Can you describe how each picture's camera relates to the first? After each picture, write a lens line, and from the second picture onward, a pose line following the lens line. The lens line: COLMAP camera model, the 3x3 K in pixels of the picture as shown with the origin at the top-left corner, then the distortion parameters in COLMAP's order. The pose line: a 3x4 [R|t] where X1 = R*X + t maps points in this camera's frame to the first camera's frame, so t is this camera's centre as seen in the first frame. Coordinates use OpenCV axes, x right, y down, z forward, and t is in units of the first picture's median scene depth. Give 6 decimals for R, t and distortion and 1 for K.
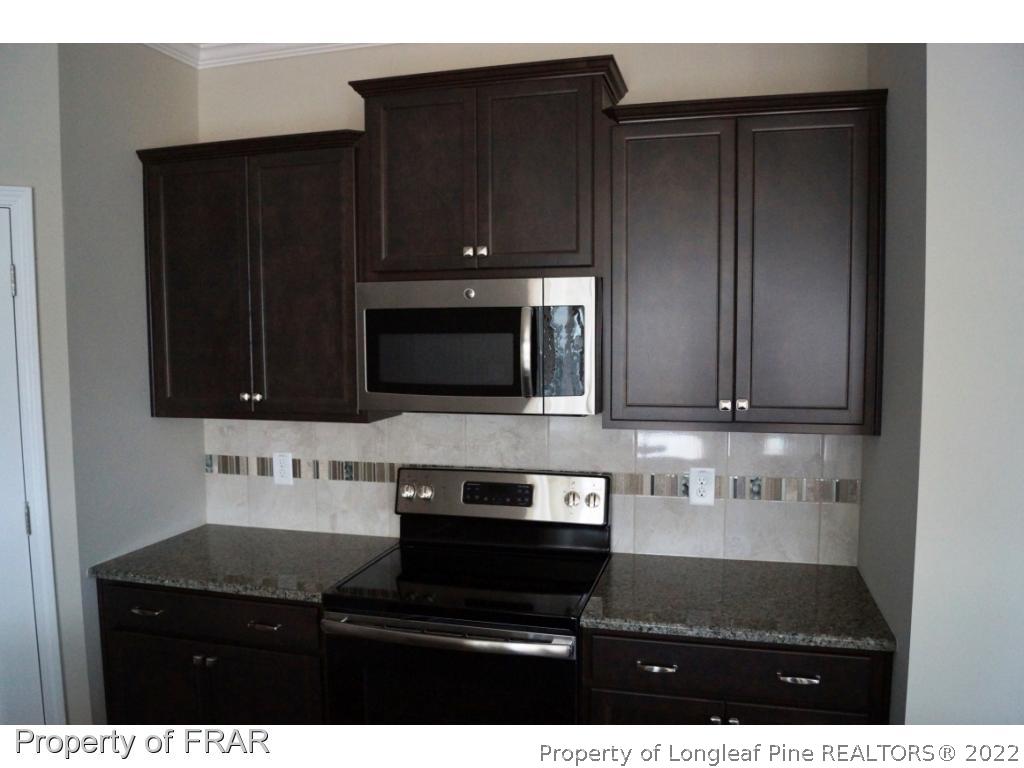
lens RADIAL K [[797.0, 0, 504.5], [0, 797.0, 398.0], [0, 0, 1]] dist [-0.083920, 0.014137]
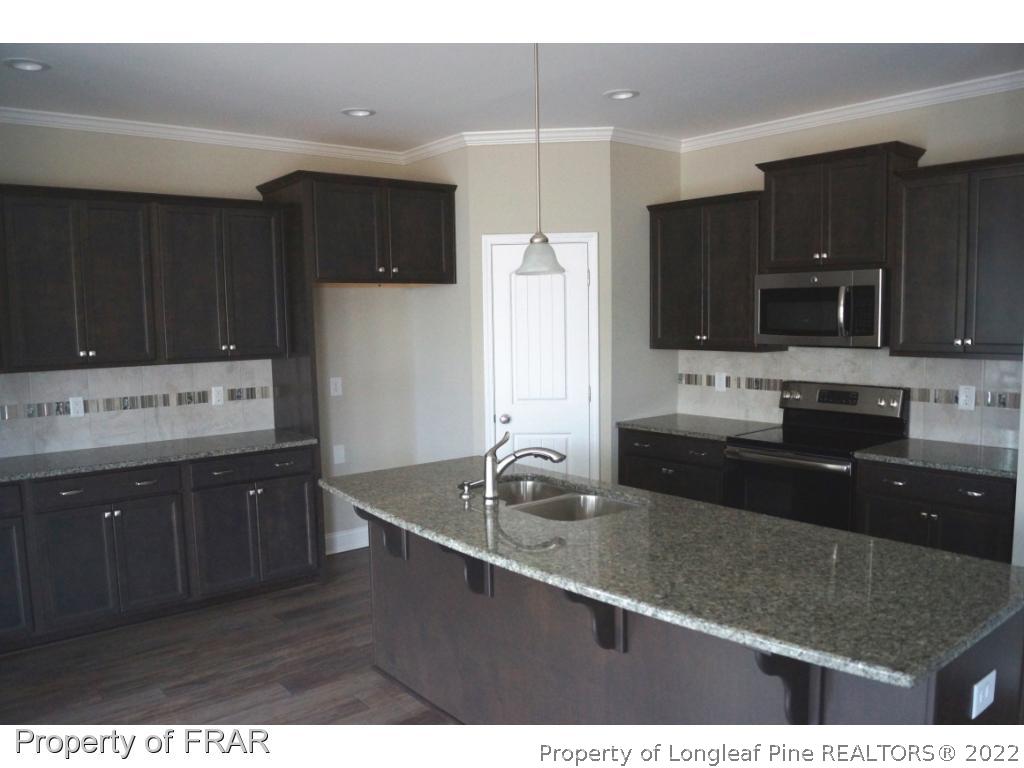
lens RADIAL K [[797.0, 0, 504.5], [0, 797.0, 398.0], [0, 0, 1]] dist [-0.083920, 0.014137]
pose [[0.815370, 0.053742, -0.576440, 0.371830], [-0.037588, 0.998496, 0.039922, 0.081234], [0.577718, -0.010884, 0.816164, -0.761454]]
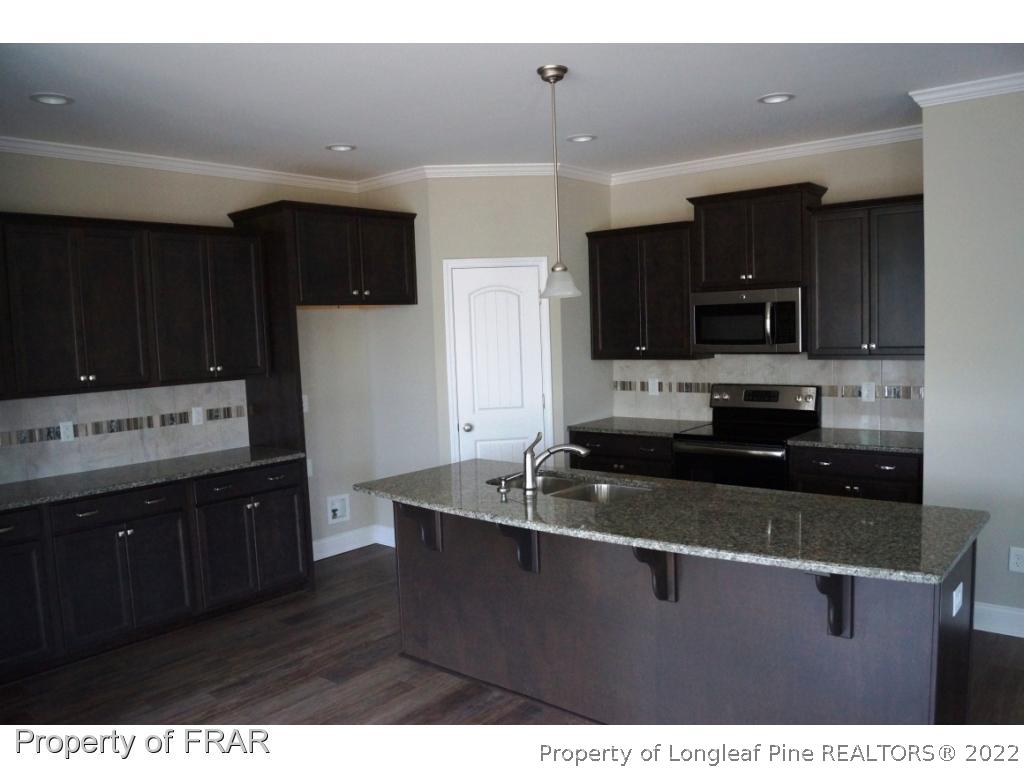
lens RADIAL K [[797.0, 0, 504.5], [0, 797.0, 398.0], [0, 0, 1]] dist [-0.083920, 0.014137]
pose [[0.909760, 0.011712, -0.414969, 0.225181], [-0.005519, 0.999855, 0.016120, 0.096230], [0.415097, -0.012376, 0.909693, -1.054401]]
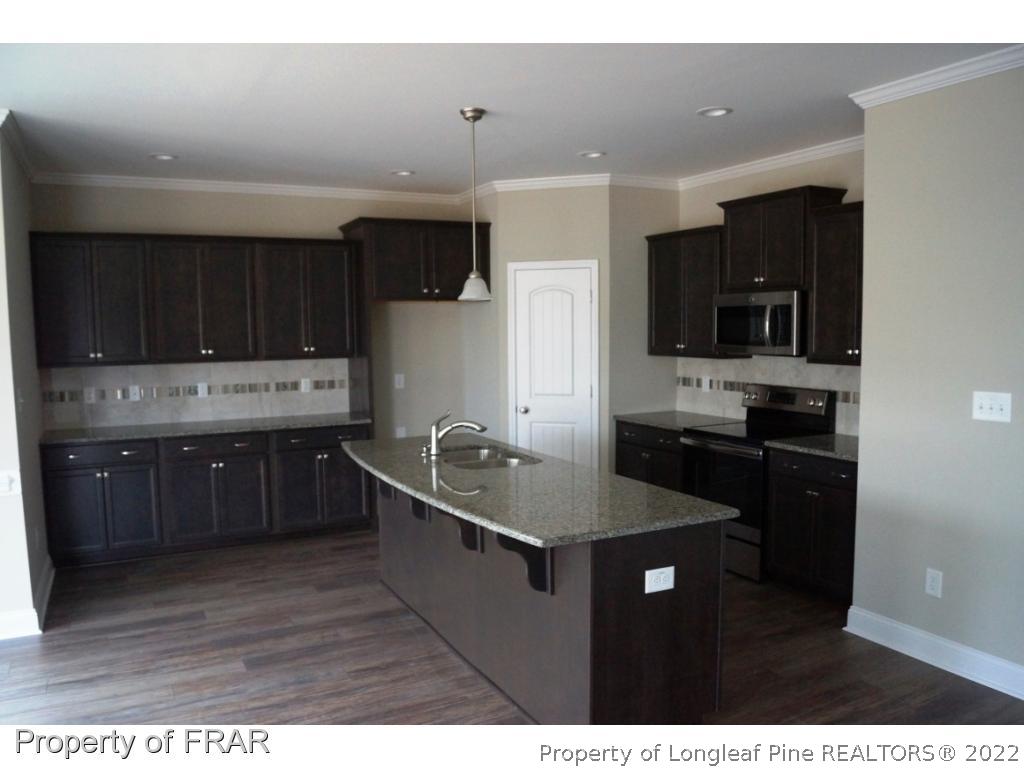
lens RADIAL K [[797.0, 0, 504.5], [0, 797.0, 398.0], [0, 0, 1]] dist [-0.083920, 0.014137]
pose [[0.672303, 0.068989, -0.737055, 0.977635], [-0.056193, 0.997531, 0.042113, 0.075736], [0.738141, 0.013104, 0.674520, -0.846177]]
